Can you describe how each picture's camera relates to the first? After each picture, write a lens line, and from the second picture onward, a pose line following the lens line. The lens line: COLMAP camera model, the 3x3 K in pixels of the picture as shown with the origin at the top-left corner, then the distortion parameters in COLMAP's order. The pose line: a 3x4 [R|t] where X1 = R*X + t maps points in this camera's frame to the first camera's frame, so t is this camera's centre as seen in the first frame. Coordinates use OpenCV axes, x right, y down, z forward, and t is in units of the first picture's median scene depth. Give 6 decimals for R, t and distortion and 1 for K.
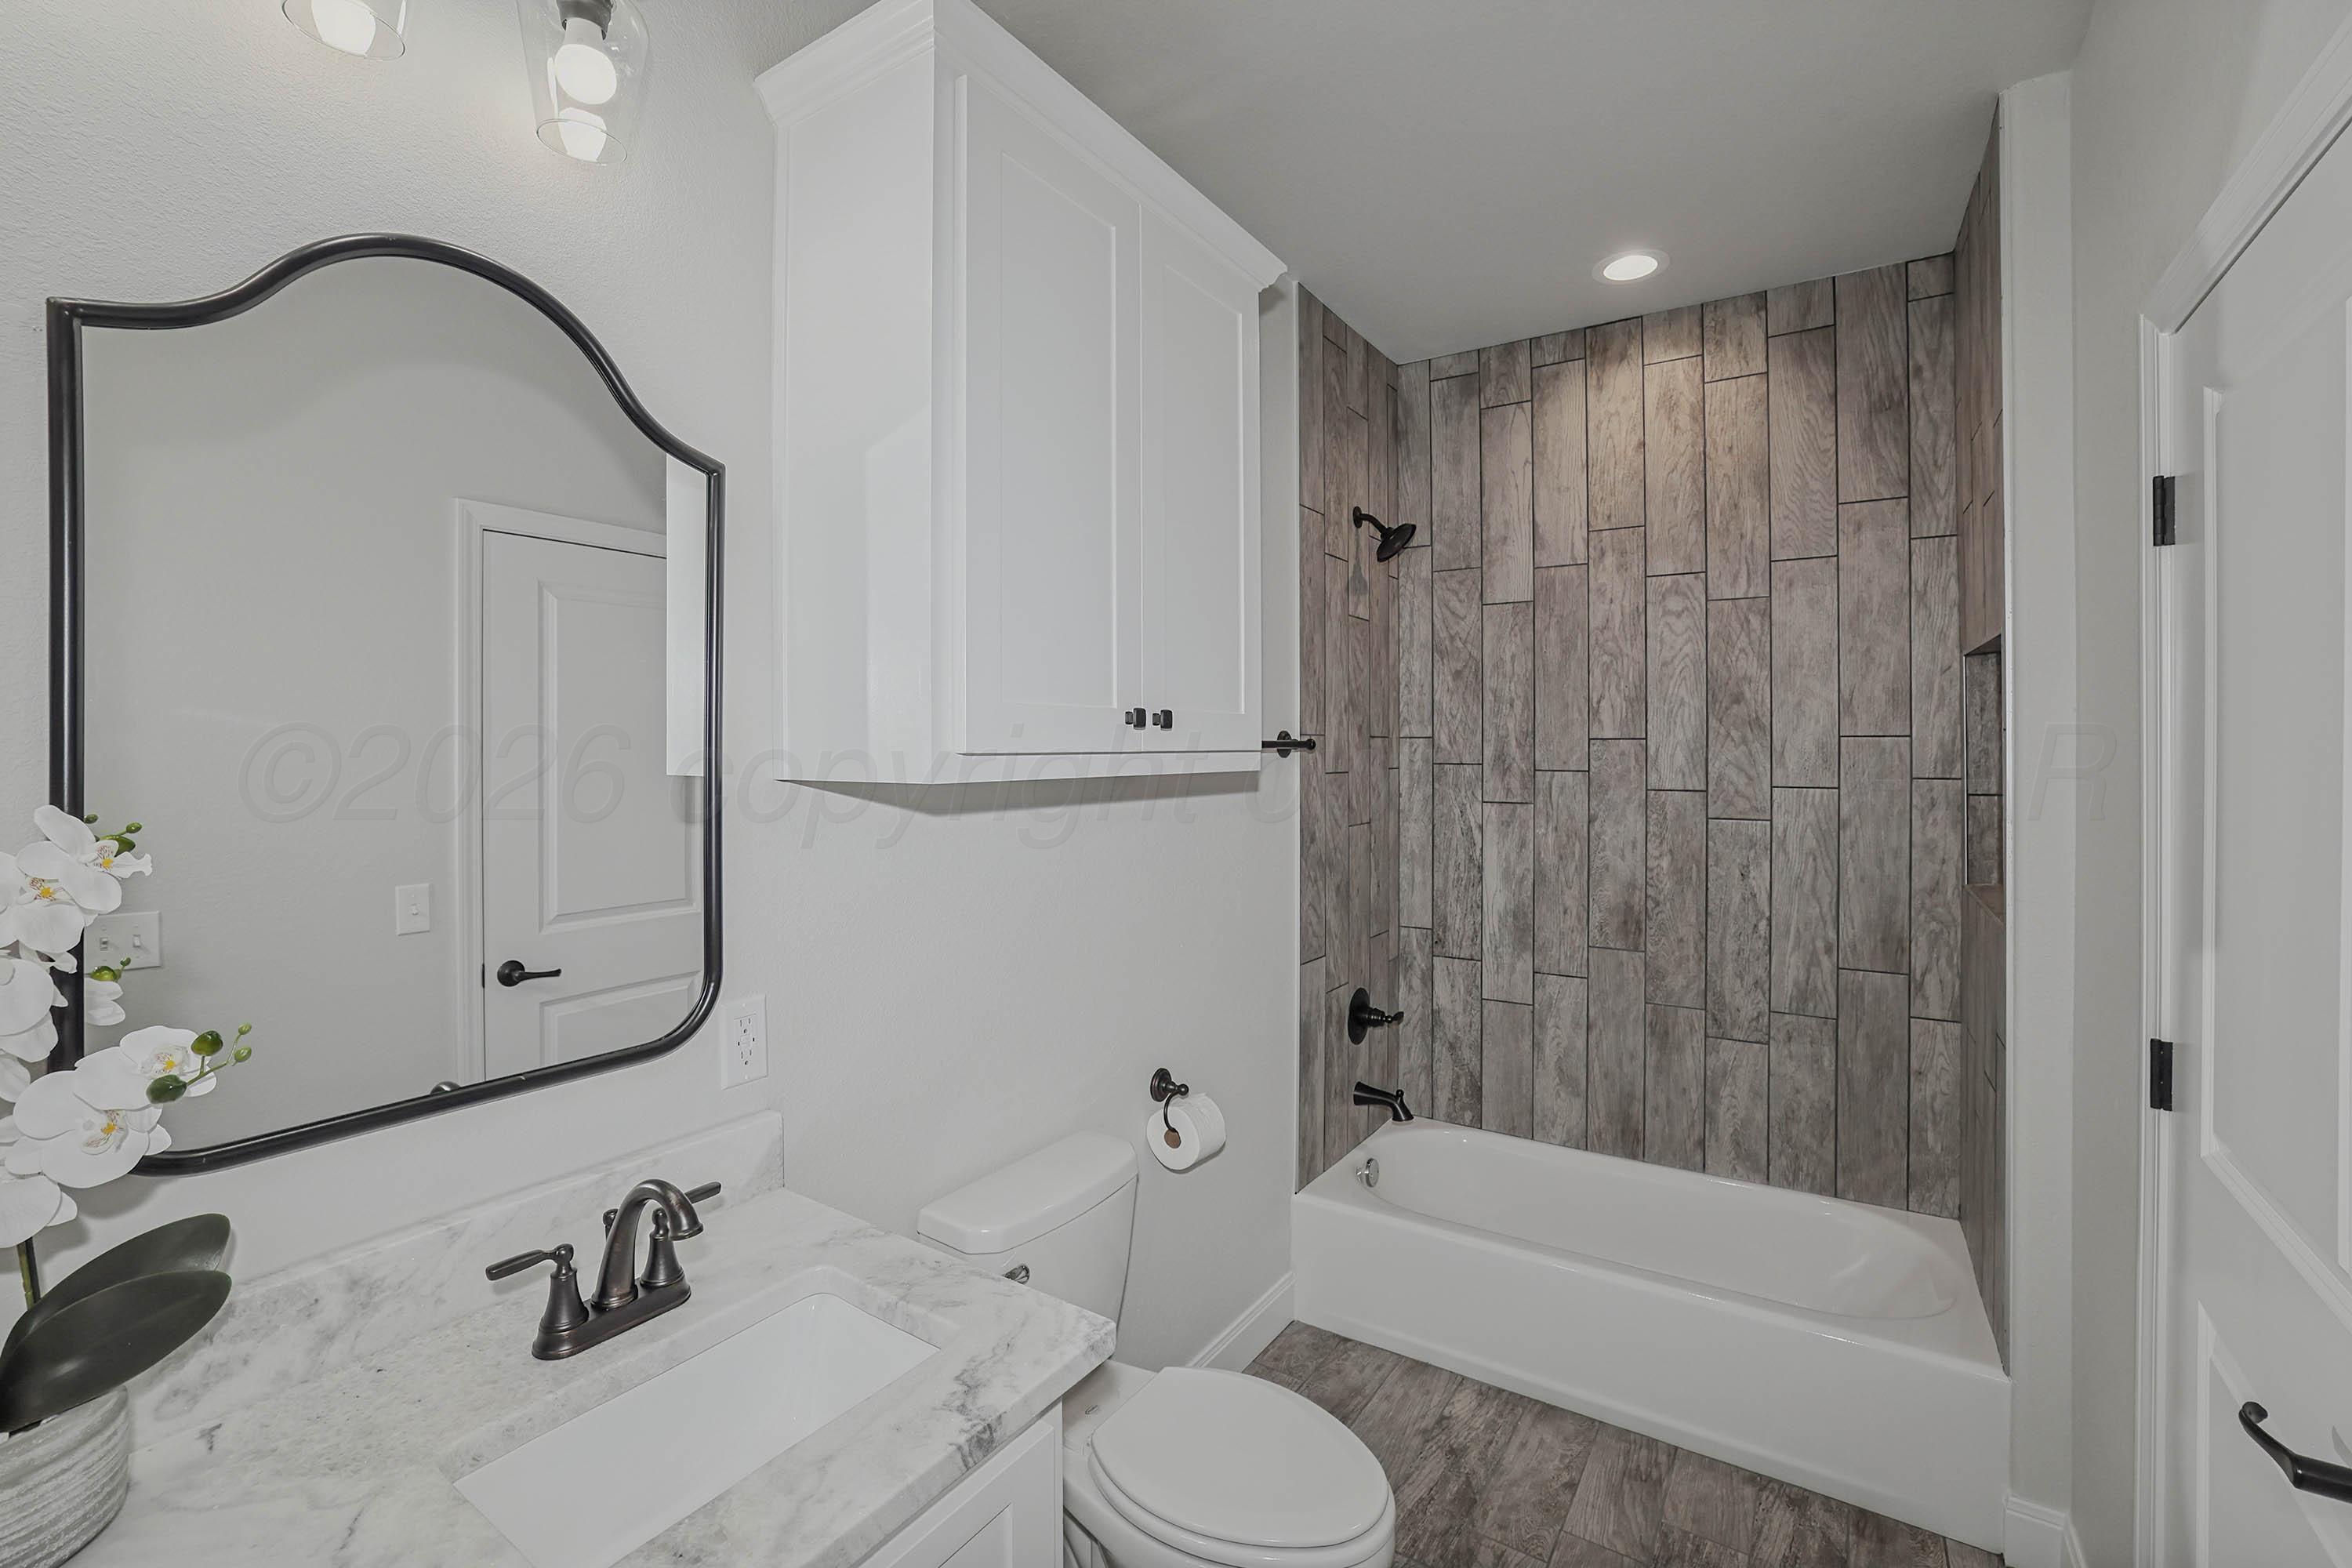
lens RADIAL K [[1037.4, 0, 1179.2], [0, 1037.4, 711.9], [0, 0, 1]] dist [-0.049756, 0.015216]
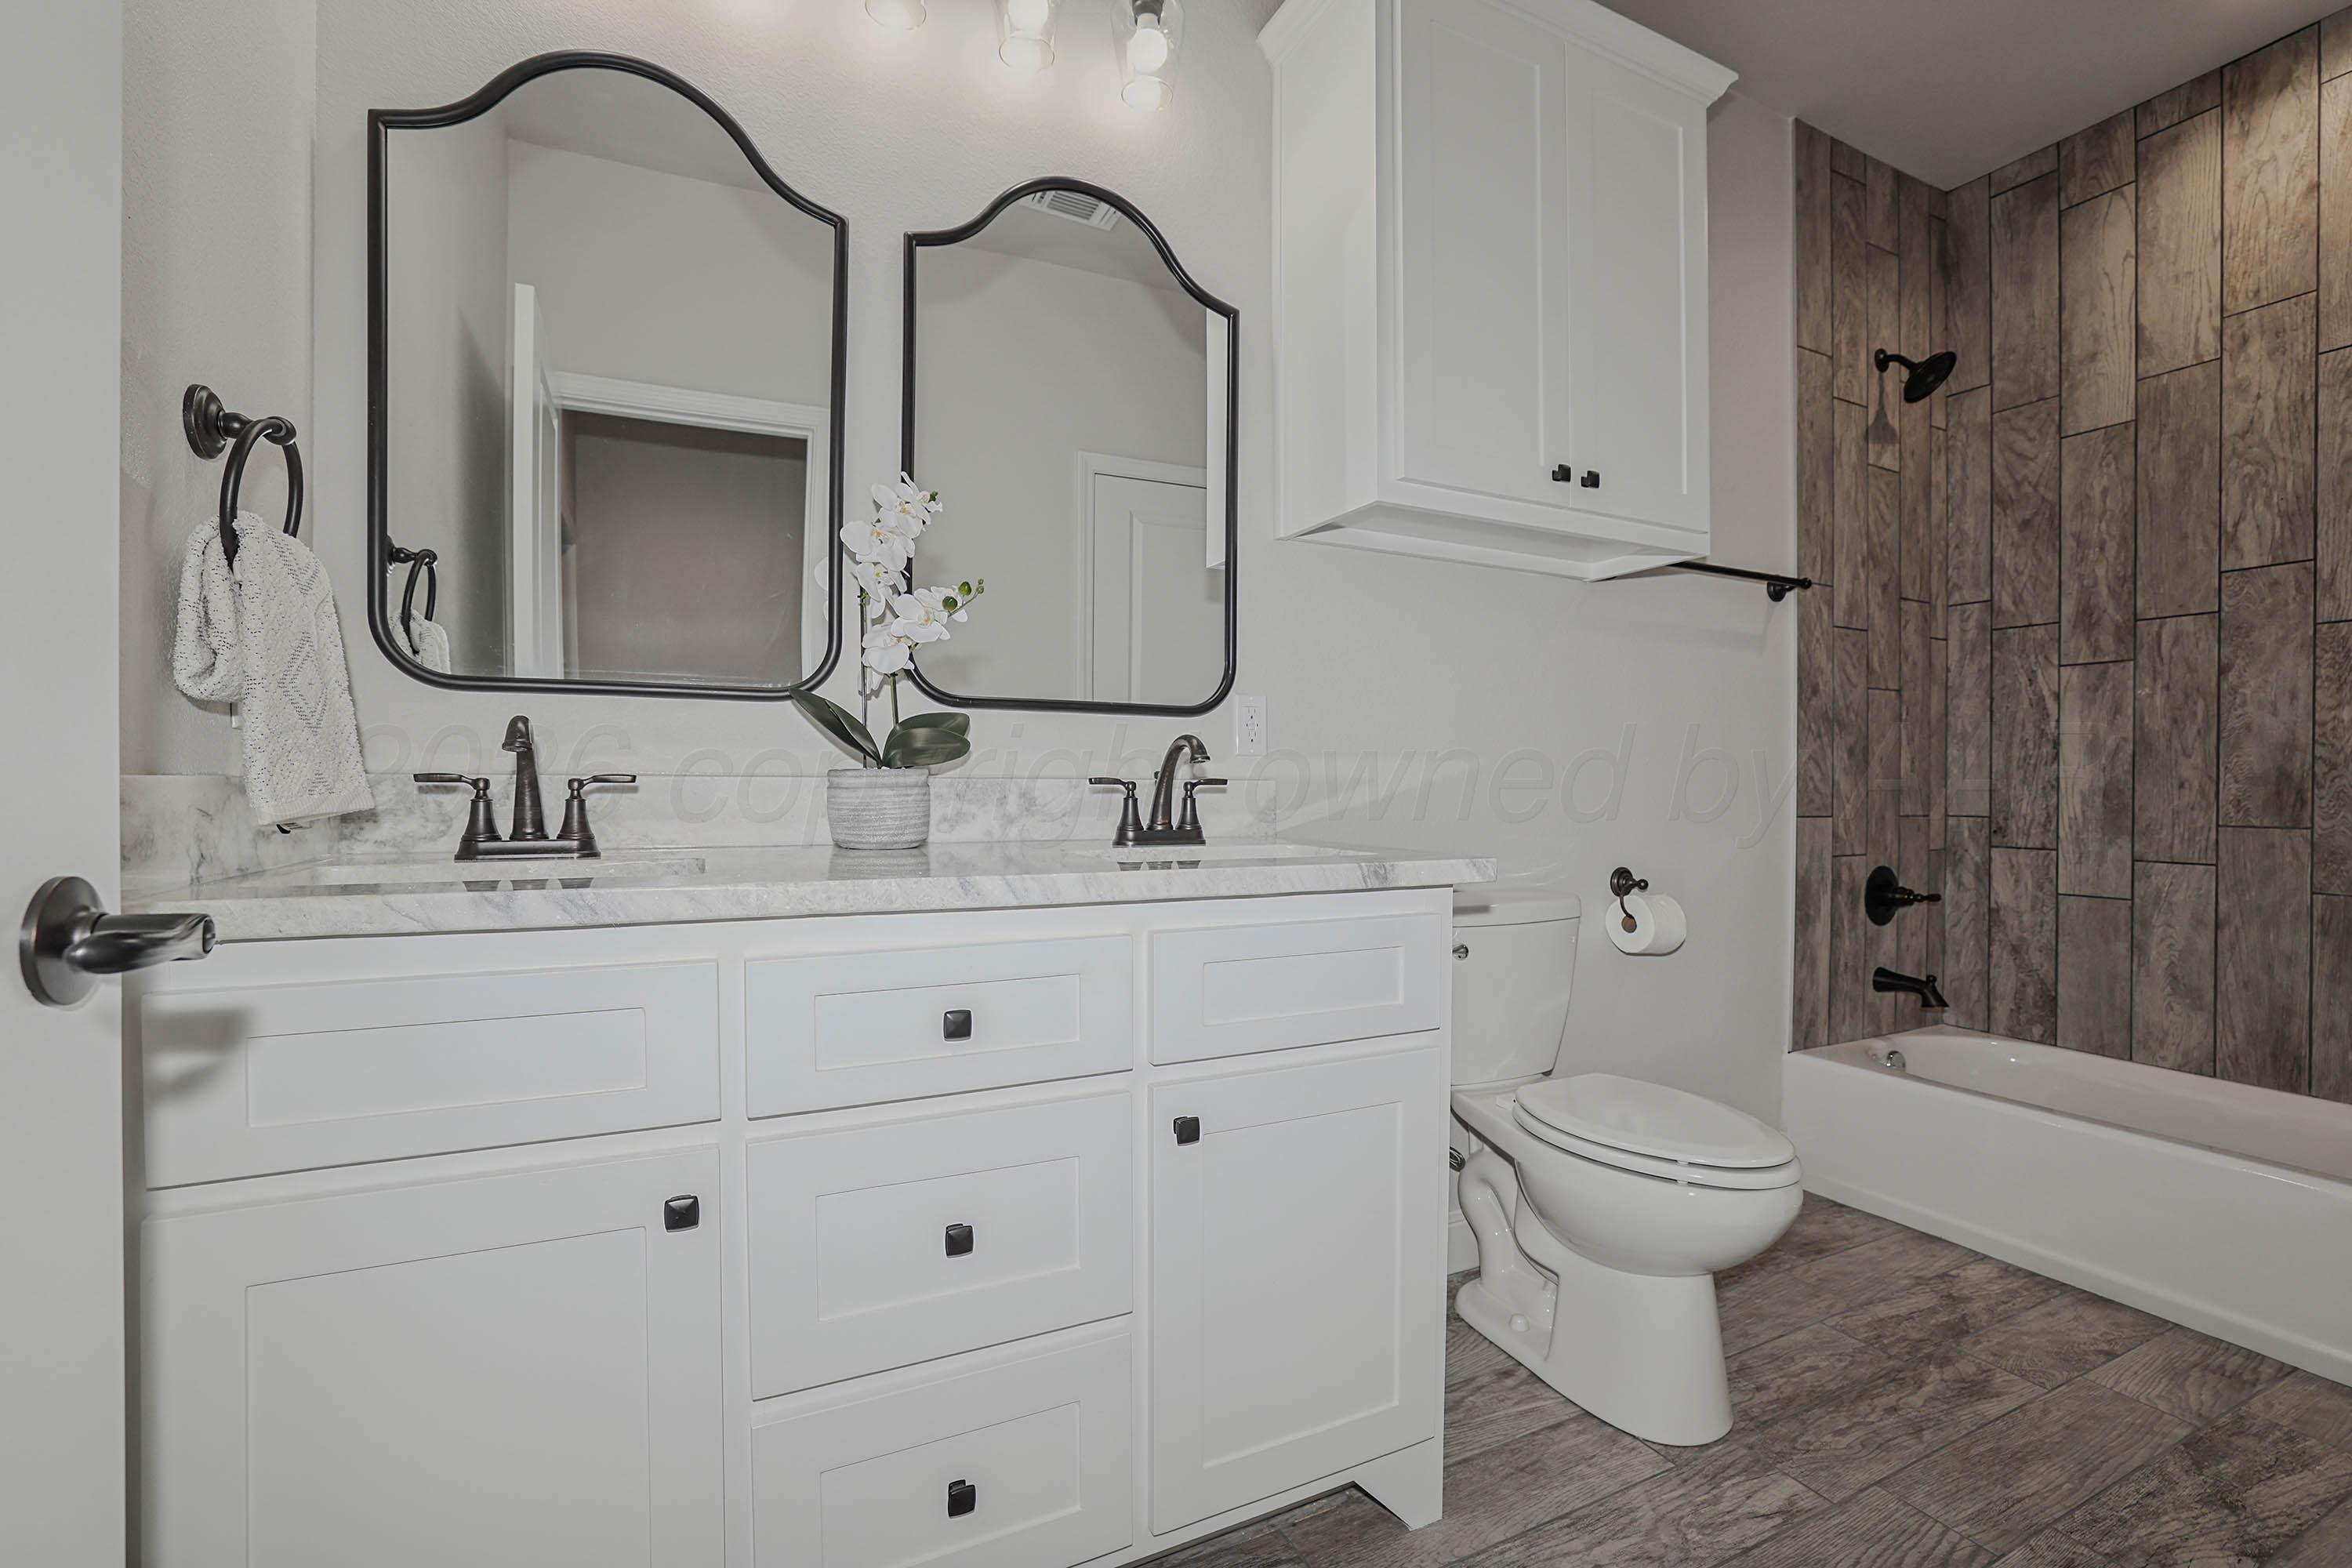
lens RADIAL K [[1029.8, 0, 1152.4], [0, 1029.8, 761.9], [0, 0, 1]] dist [-0.036457, 0.013830]
pose [[0.852833, 0.007809, -0.522126, 0.091817], [-0.005843, 0.999968, 0.005413, 0.176762], [0.522151, -0.001566, 0.852851, -0.125910]]
